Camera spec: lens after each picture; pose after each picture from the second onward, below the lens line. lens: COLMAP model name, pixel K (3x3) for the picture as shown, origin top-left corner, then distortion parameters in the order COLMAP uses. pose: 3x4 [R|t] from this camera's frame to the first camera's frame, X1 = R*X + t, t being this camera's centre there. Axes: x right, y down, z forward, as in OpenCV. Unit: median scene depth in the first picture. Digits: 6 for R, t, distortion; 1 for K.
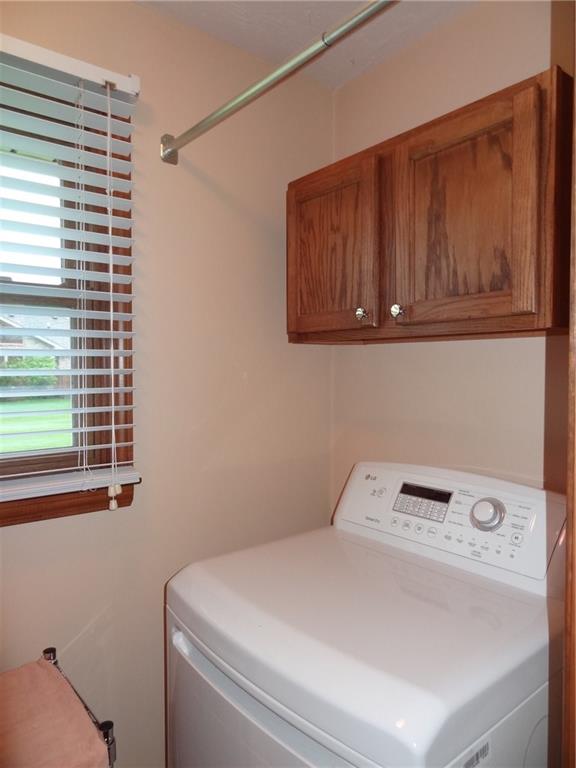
lens RADIAL K [[550.1, 0, 288.0], [0, 550.1, 384.0], [0, 0, 1]] dist [0.003943, 0.003437]
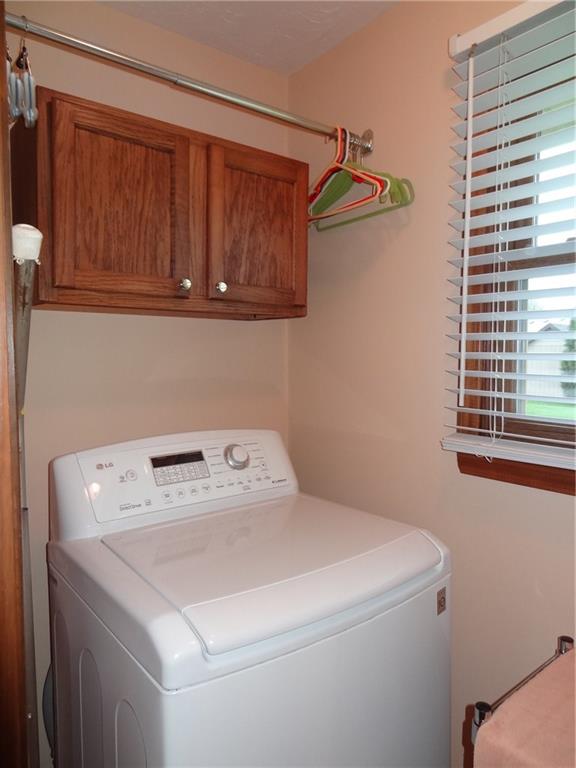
lens RADIAL K [[550.1, 0, 288.0], [0, 550.1, 384.0], [0, 0, 1]] dist [0.003943, 0.003437]
pose [[-0.010403, -0.072244, 0.997333, -0.838186], [0.020879, 0.997154, 0.072449, -0.020041], [-0.999728, 0.021577, -0.008865, 0.832966]]
